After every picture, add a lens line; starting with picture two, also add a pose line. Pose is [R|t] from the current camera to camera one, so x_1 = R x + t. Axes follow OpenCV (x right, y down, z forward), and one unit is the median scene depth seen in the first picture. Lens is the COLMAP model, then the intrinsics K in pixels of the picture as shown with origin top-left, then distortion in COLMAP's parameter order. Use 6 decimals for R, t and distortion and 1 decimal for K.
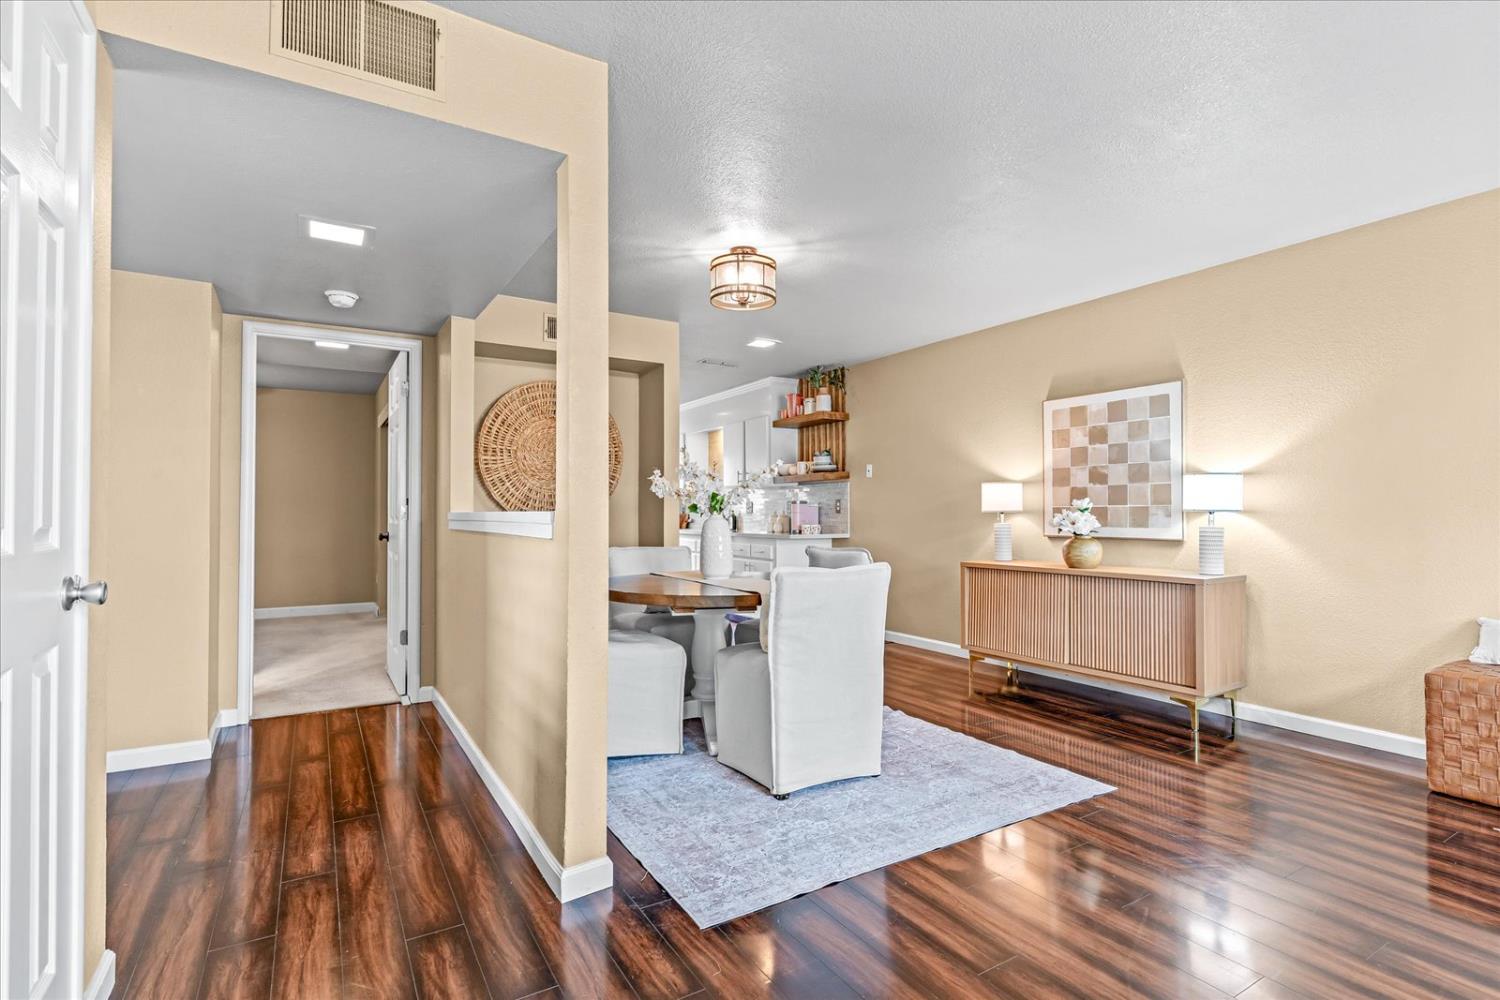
lens RADIAL K [[715.1, 0, 743.7], [0, 715.1, 502.8], [0, 0, 1]] dist [0.001023, -0.001322]
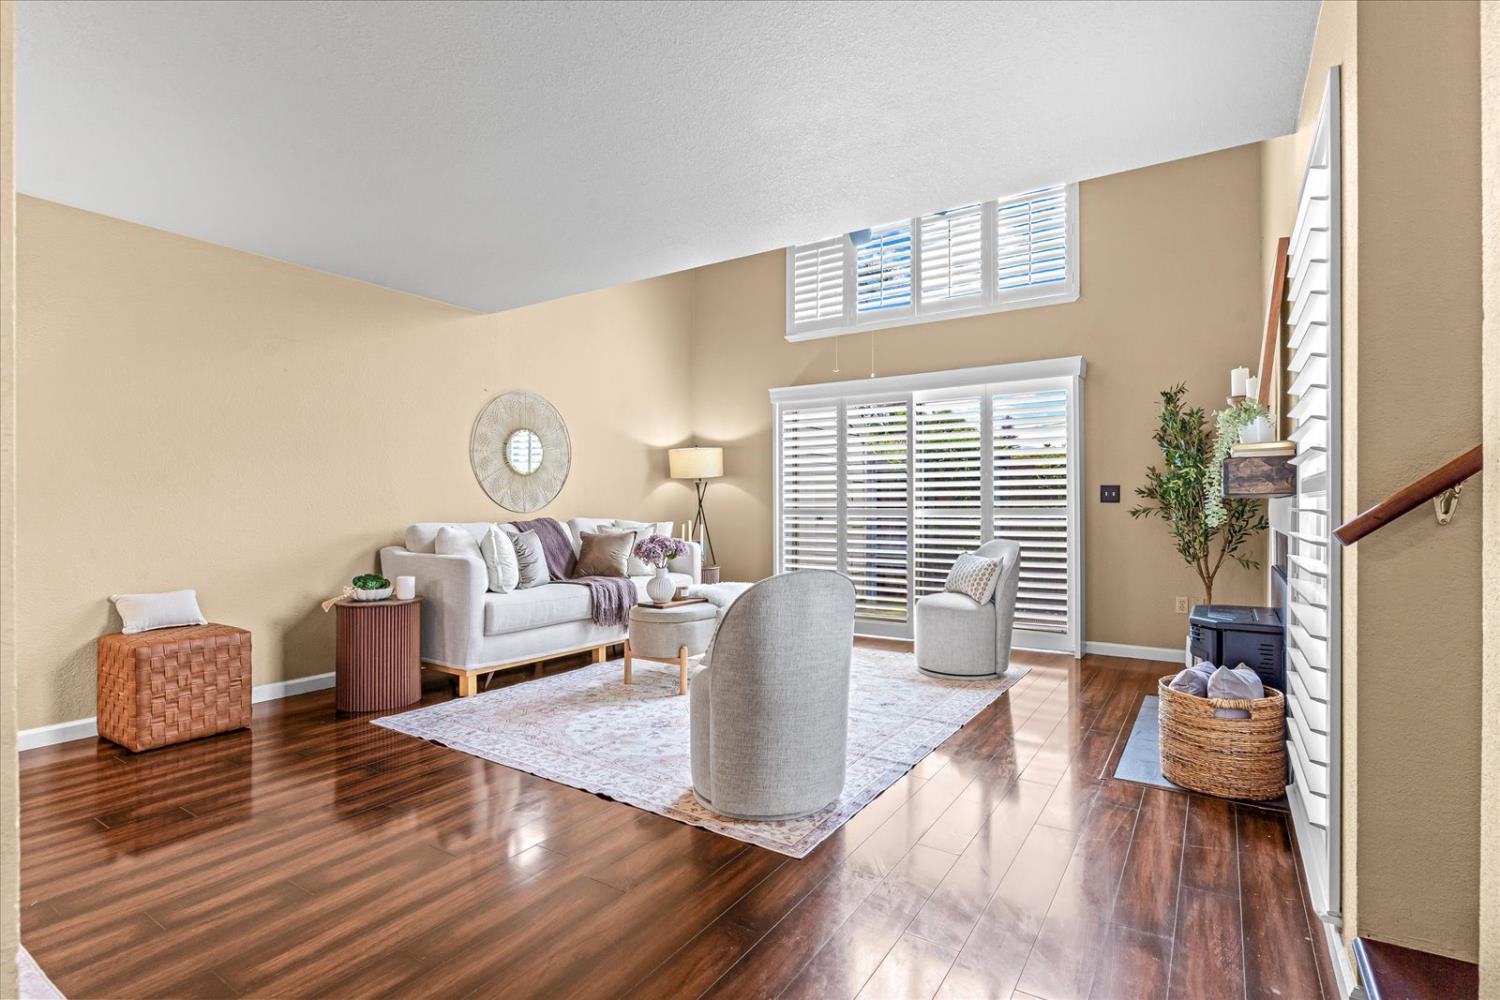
lens RADIAL K [[715.1, 0, 748.7], [0, 715.1, 502.2], [0, 0, 1]] dist [0.001023, -0.001322]
pose [[-0.426918, 0.005071, 0.904276, -0.280928], [-0.014087, 0.999826, -0.012257, 0.009802], [-0.904180, -0.017972, -0.426772, 0.392800]]
